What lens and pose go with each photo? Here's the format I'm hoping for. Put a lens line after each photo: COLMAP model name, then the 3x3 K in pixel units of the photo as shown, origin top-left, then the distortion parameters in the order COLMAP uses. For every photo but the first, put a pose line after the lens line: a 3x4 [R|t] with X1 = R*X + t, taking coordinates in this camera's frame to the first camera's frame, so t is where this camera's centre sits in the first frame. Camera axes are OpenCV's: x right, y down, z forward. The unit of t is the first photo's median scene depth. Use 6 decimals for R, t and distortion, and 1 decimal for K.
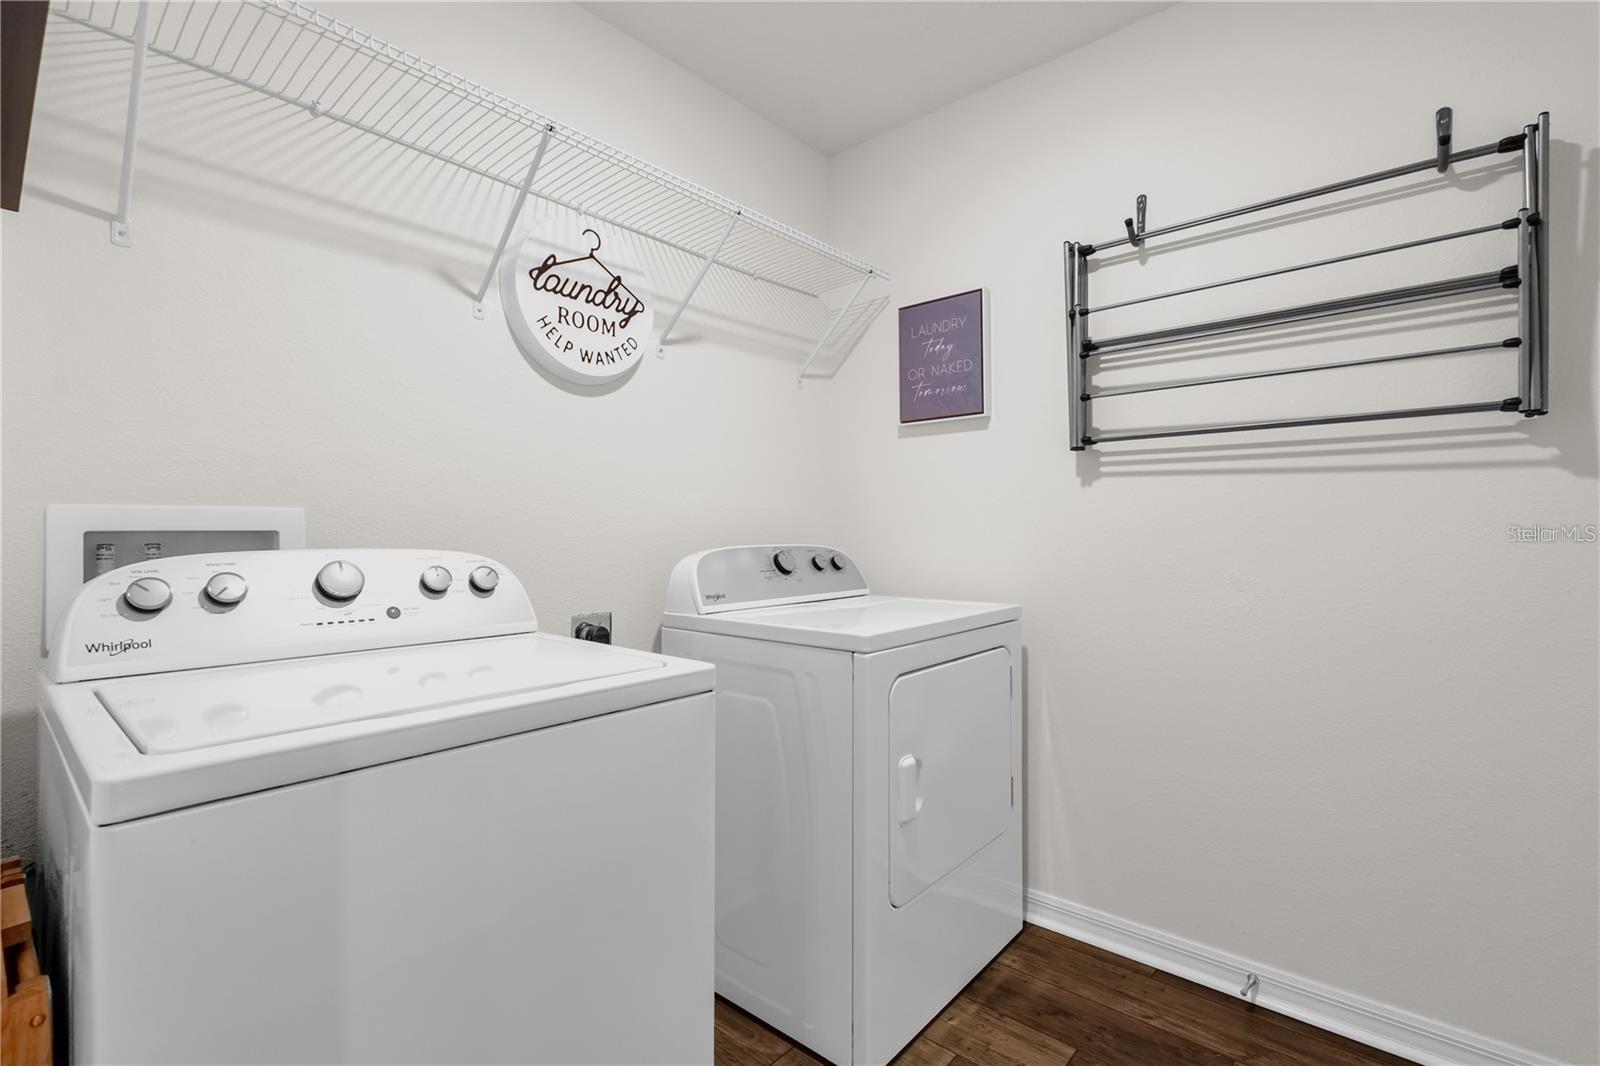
lens RADIAL K [[720.9, 0, 803.2], [0, 720.9, 530.5], [0, 0, 1]] dist [-0.004917, 0.000704]
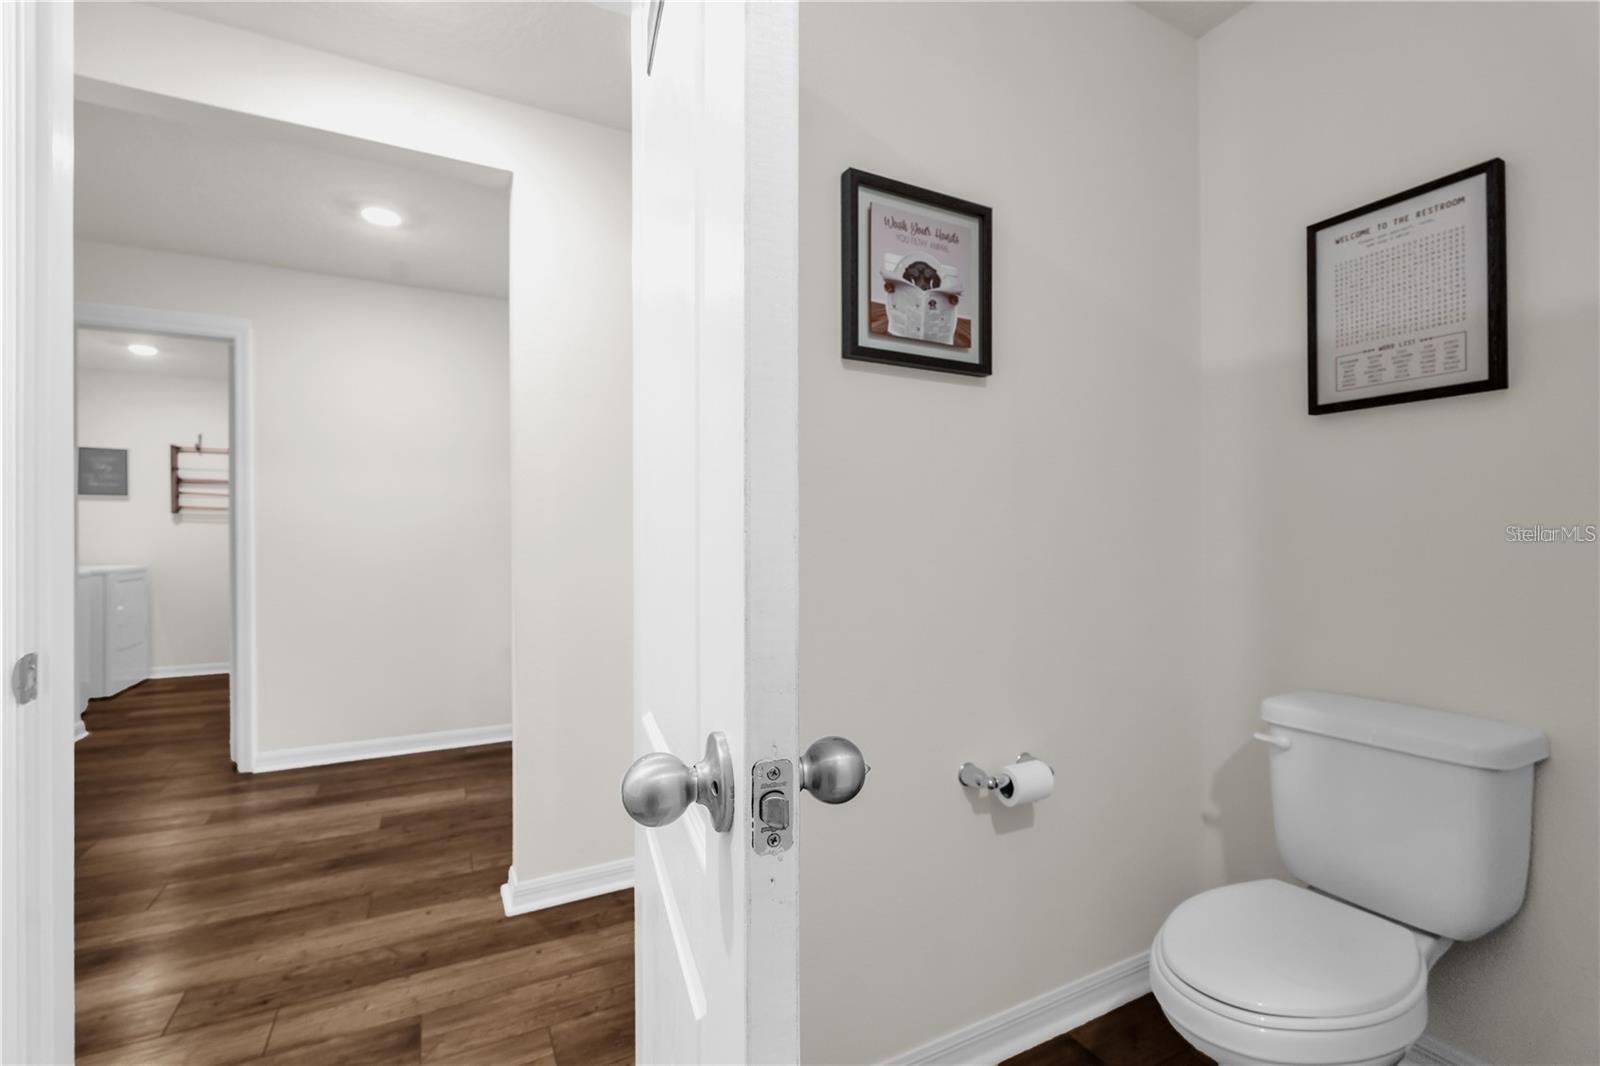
lens RADIAL K [[720.9, 0, 805.1], [0, 720.9, 531.0], [0, 0, 1]] dist [-0.004917, 0.000704]
pose [[0.356259, 0.003257, 0.934382, -1.490448], [-0.005545, 0.999984, -0.001371, -0.045880], [-0.934371, -0.004693, 0.356271, -2.546664]]
